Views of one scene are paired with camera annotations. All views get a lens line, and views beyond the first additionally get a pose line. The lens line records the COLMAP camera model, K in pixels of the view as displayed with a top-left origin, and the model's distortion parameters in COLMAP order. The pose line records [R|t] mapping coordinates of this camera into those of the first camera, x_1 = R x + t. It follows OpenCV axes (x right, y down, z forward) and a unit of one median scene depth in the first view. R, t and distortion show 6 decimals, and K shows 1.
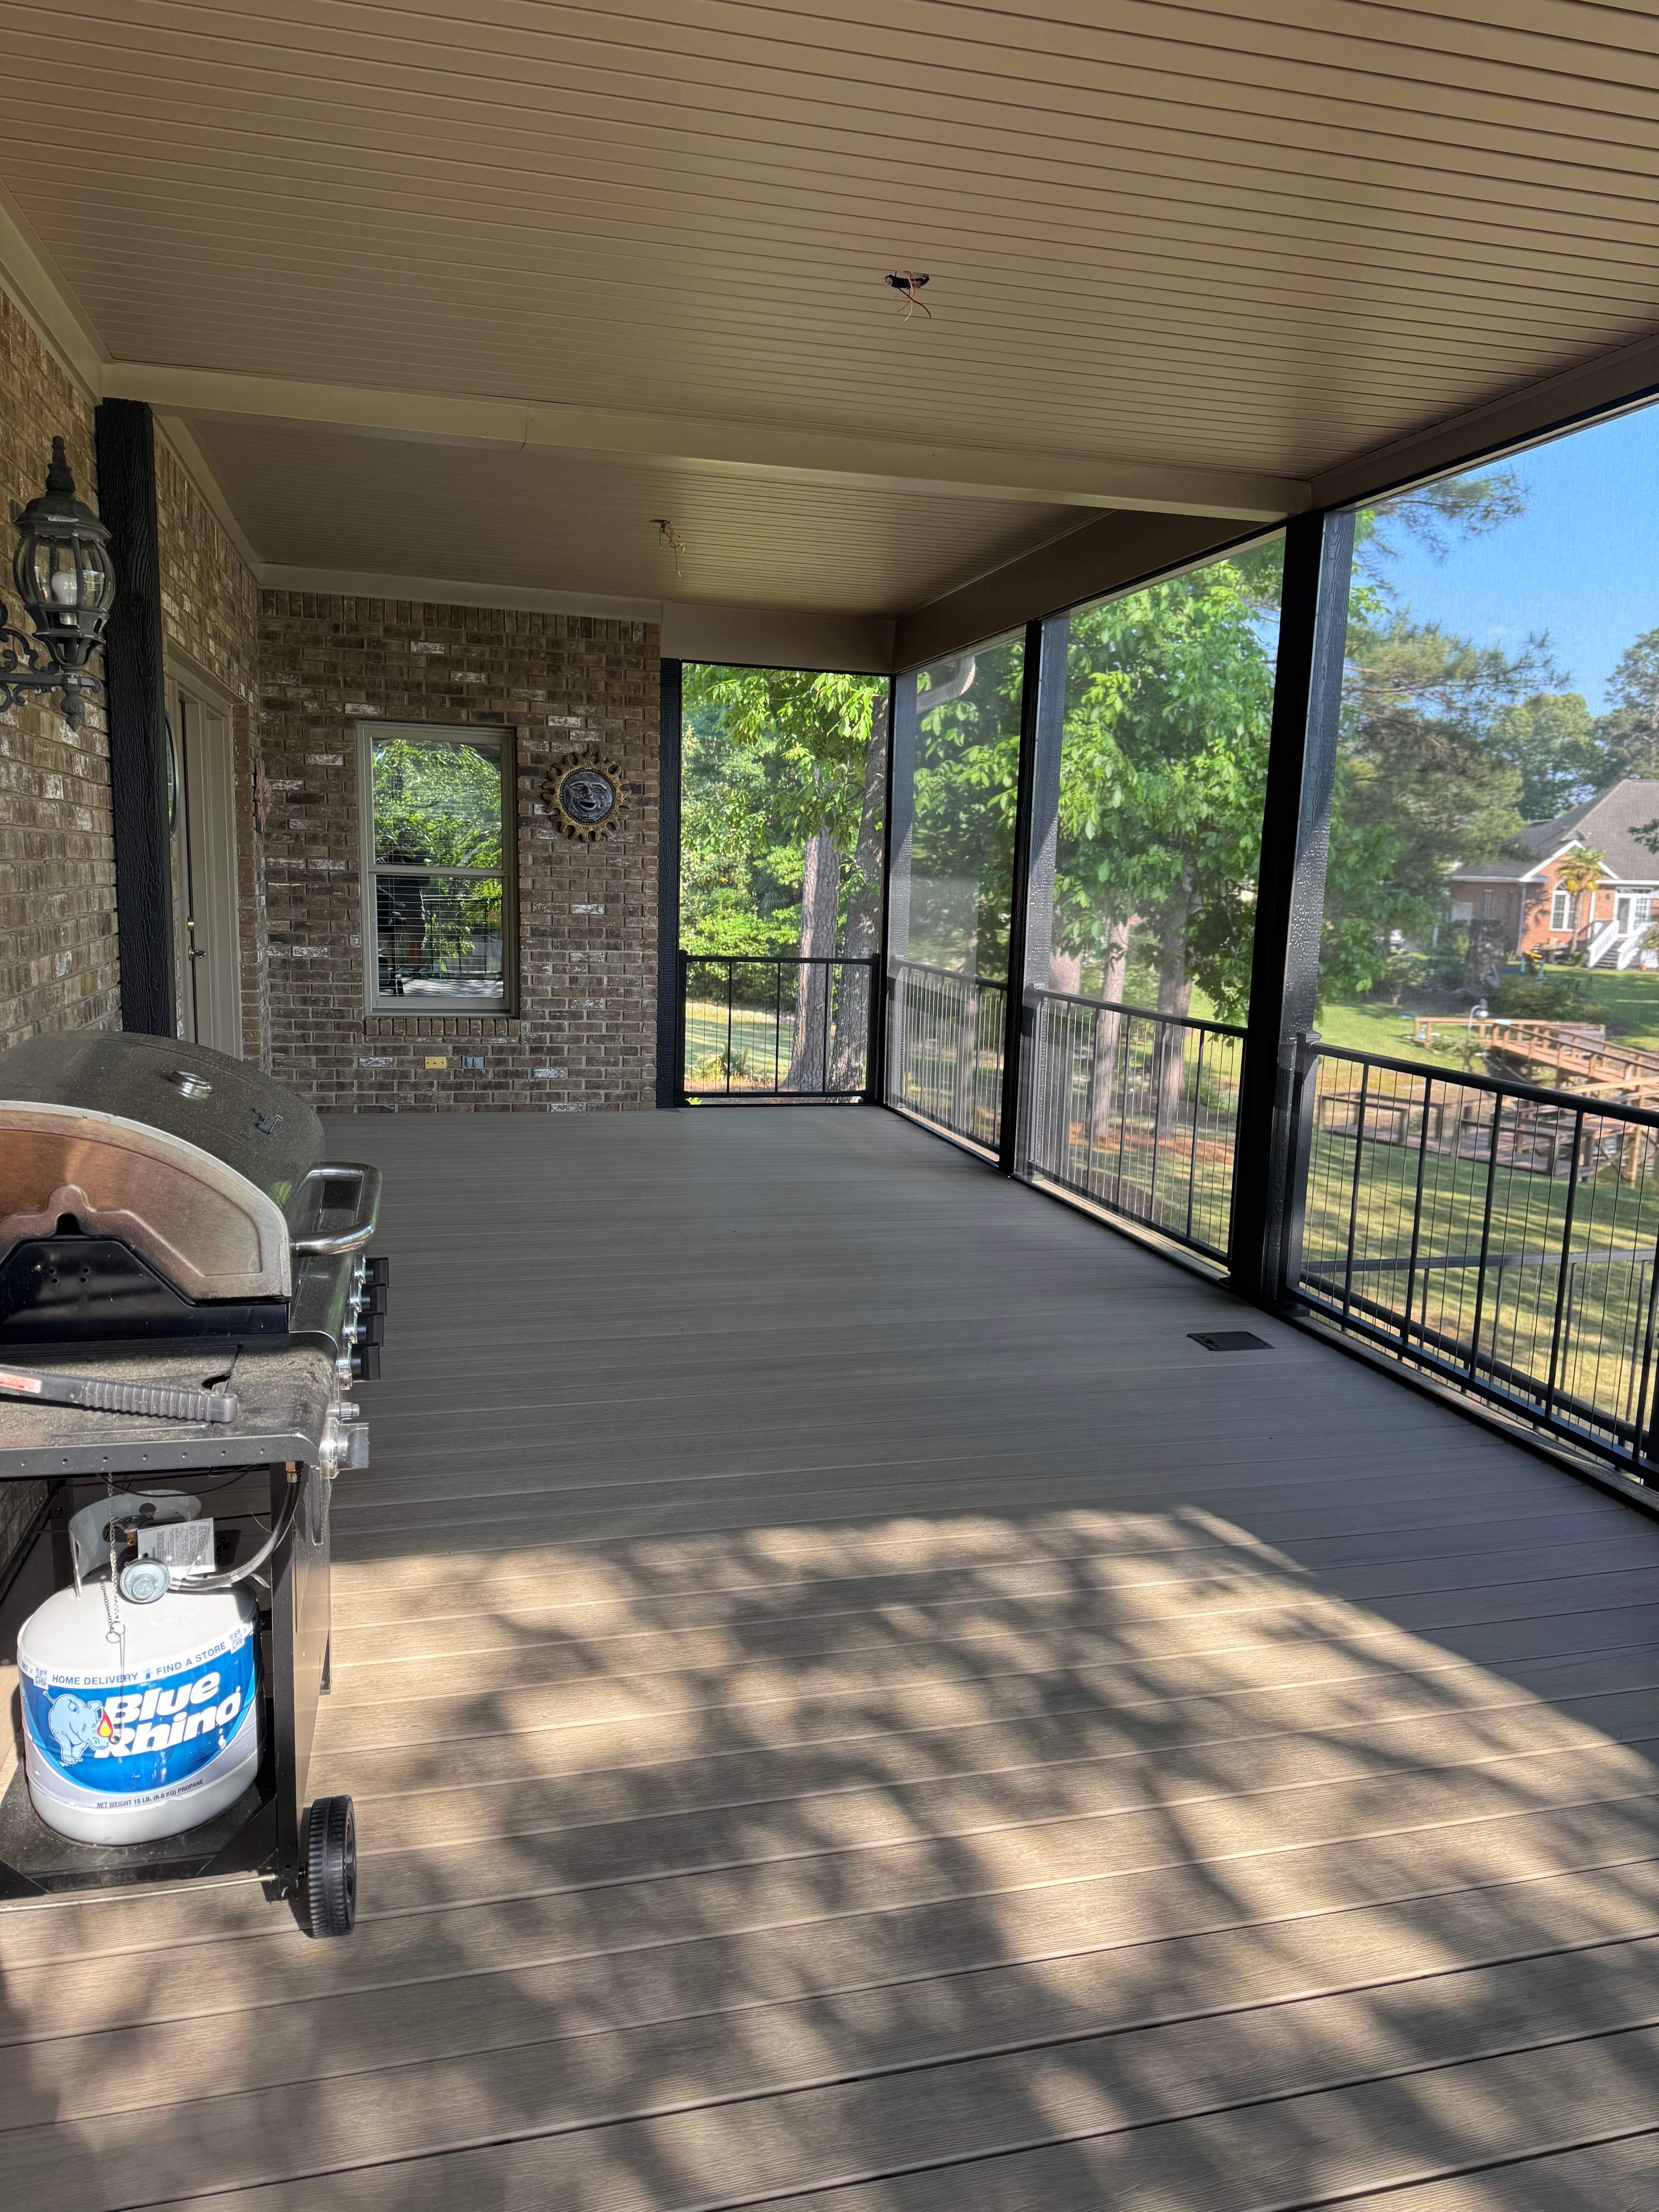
lens RADIAL K [[1540.1, 0, 812.7], [0, 1540.1, 1108.0], [0, 0, 1]] dist [0.094837, -0.141724]
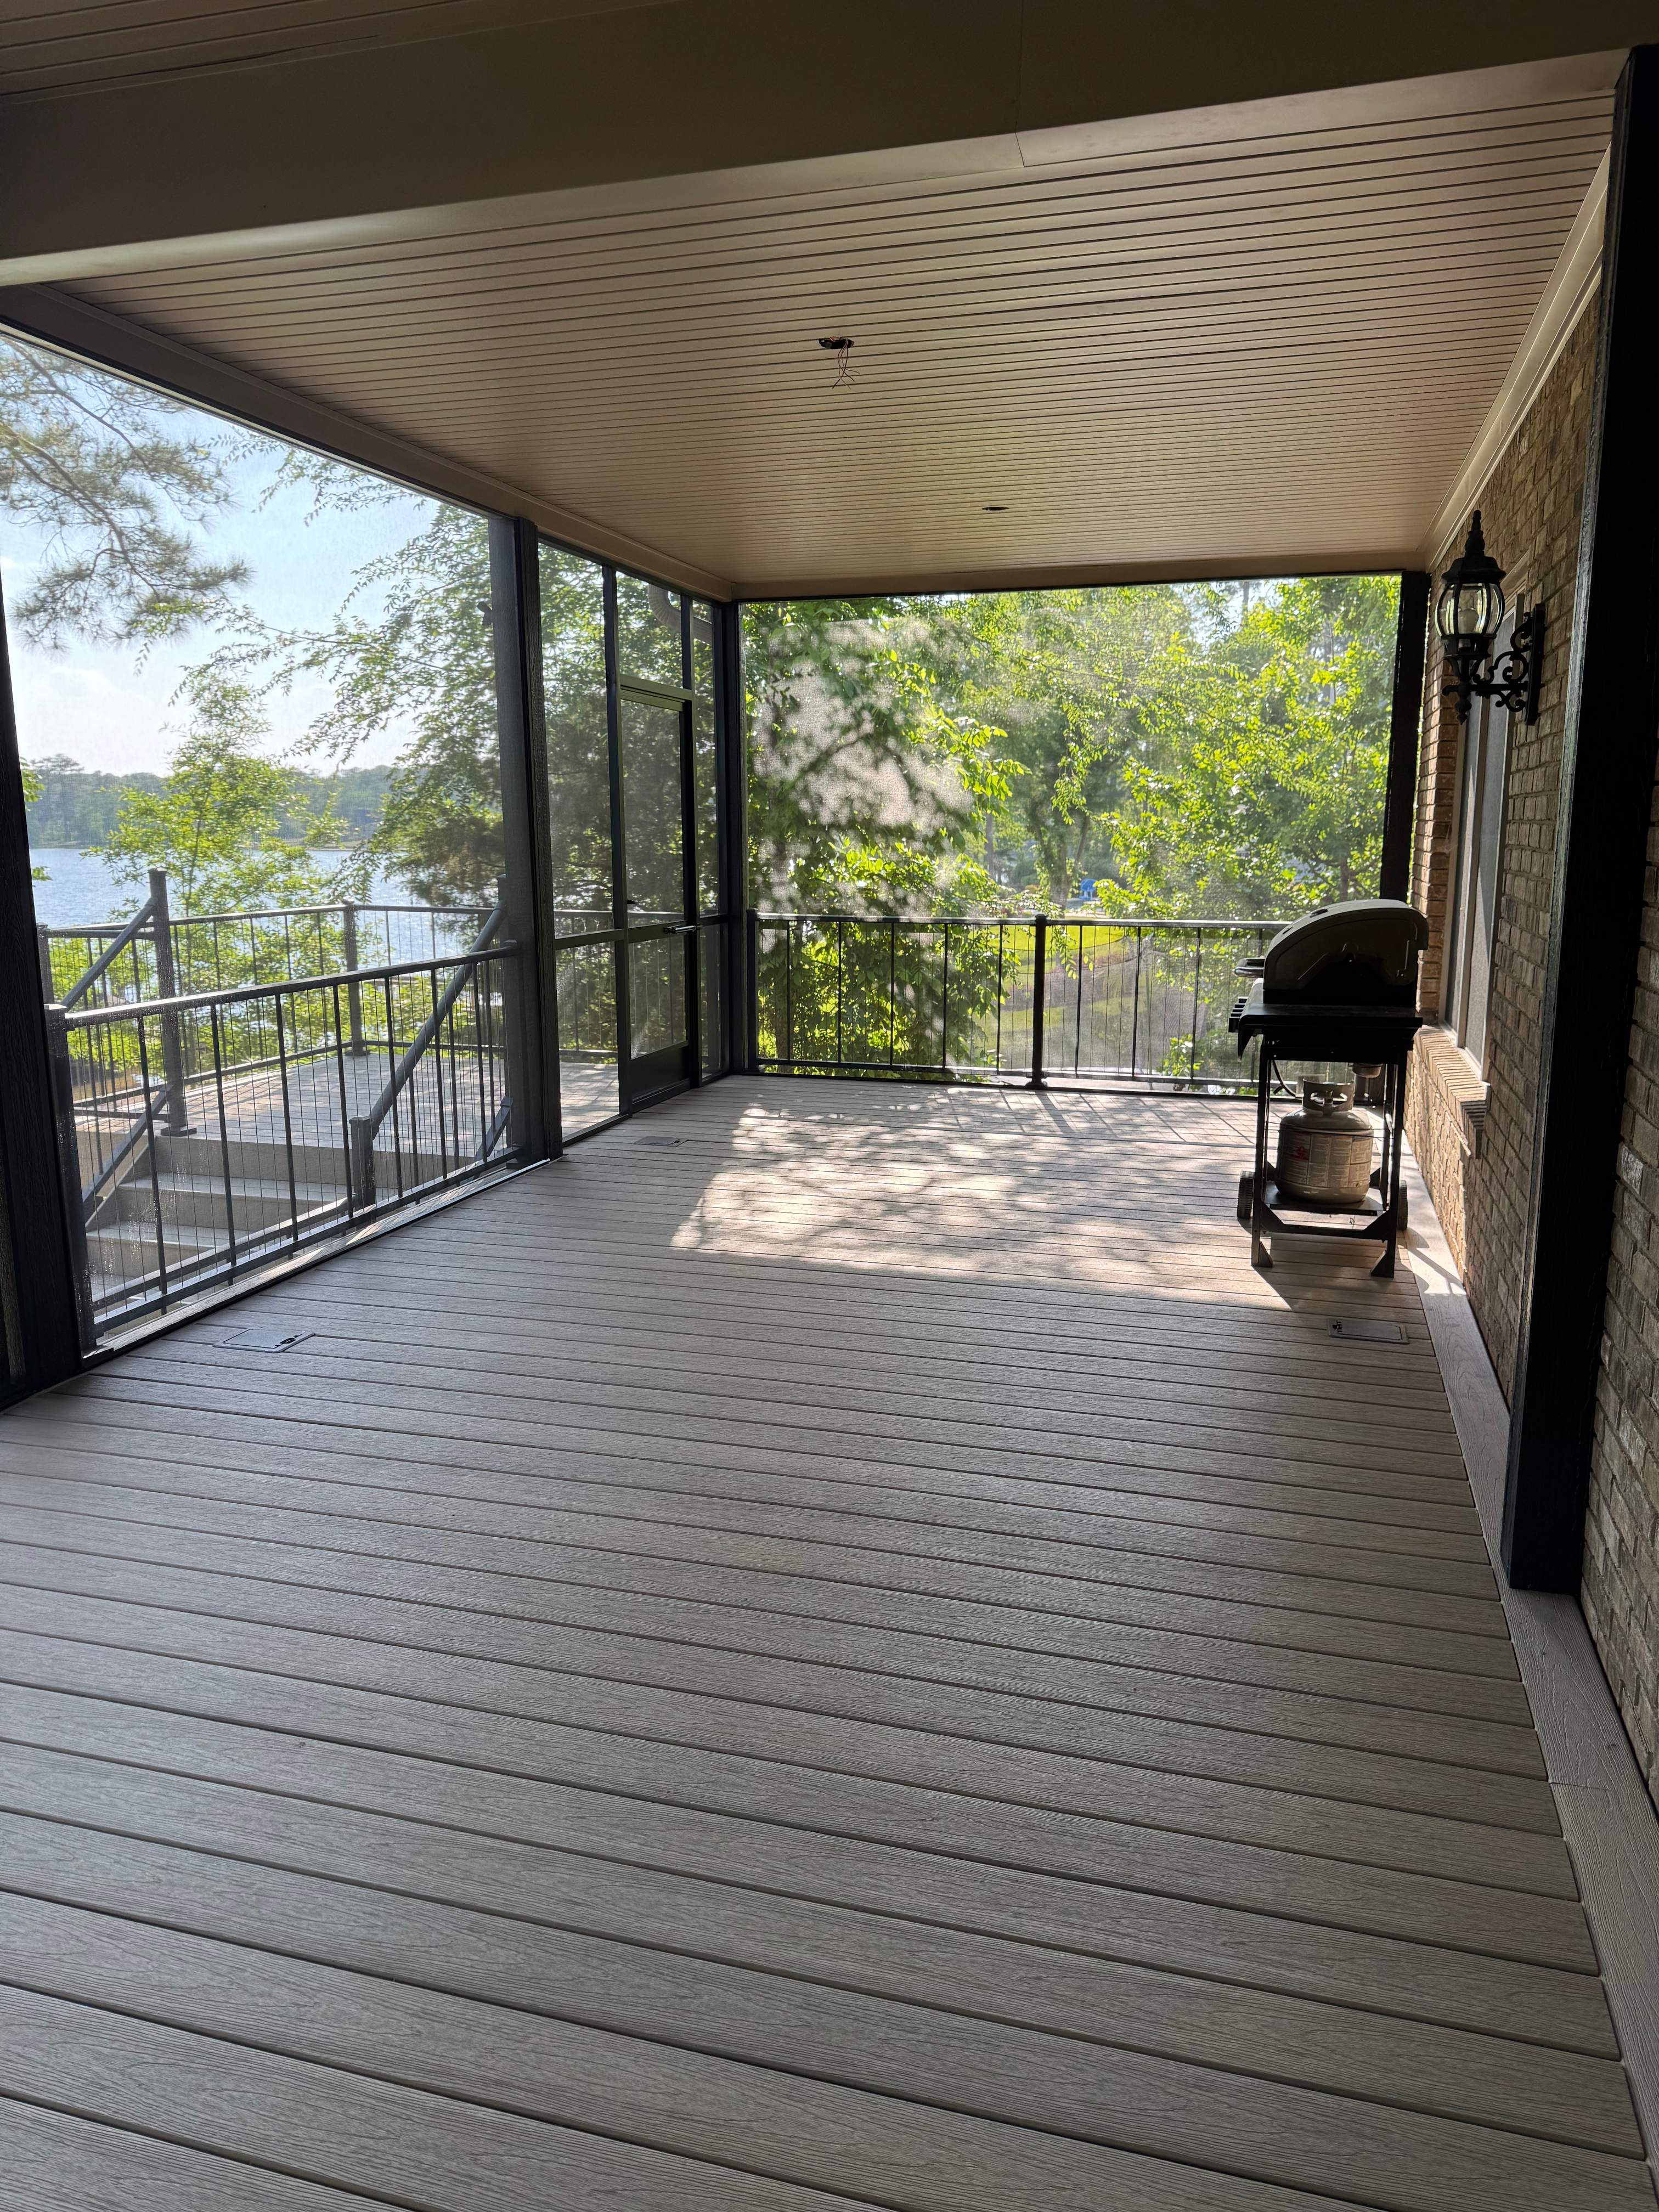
lens RADIAL K [[1540.1, 0, 812.7], [0, 1540.1, 1108.0], [0, 0, 1]] dist [0.094837, -0.141724]
pose [[-0.857516, -0.126893, 0.498563, -0.697086], [0.050933, 0.943403, 0.327715, -0.411989], [-0.511930, 0.306414, -0.802520, 2.462014]]
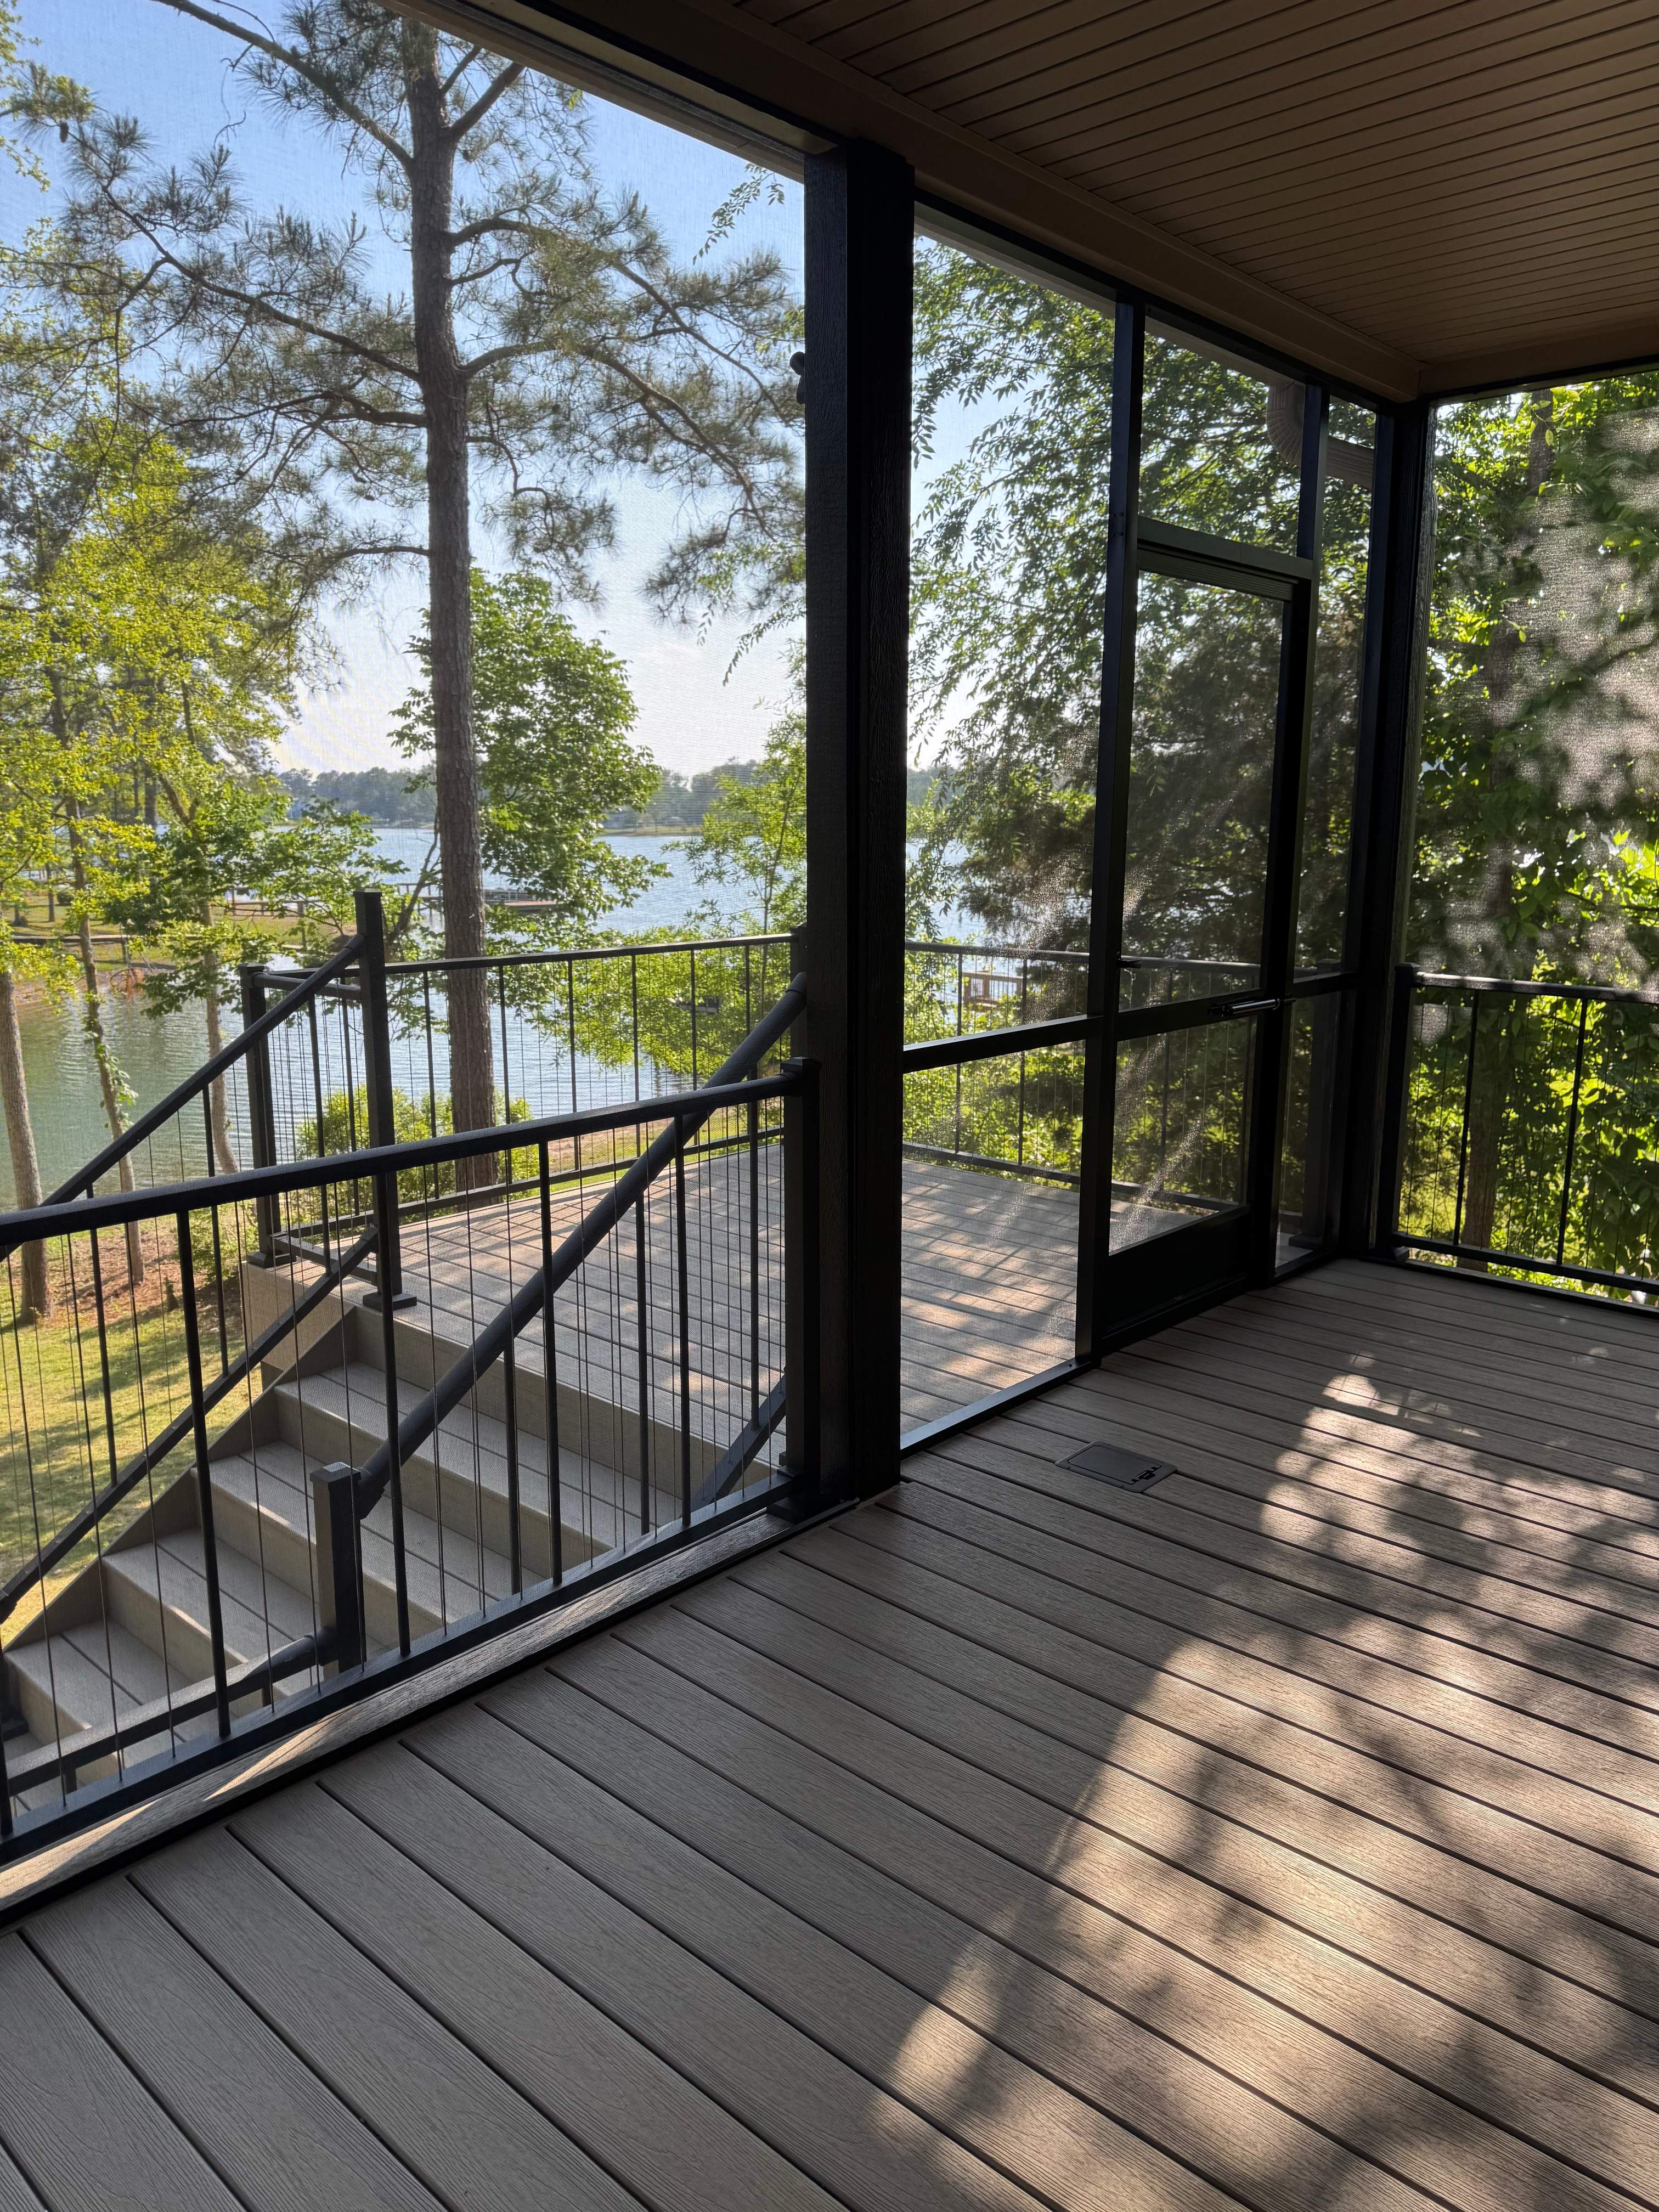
lens RADIAL K [[1540.1, 0, 812.7], [0, 1540.1, 1108.0], [0, 0, 1]] dist [0.094837, -0.141724]
pose [[-0.547288, -0.192716, 0.814454, -0.094881], [0.113124, 0.947166, 0.300134, -0.225869], [-0.829264, 0.256394, -0.496572, 1.400072]]
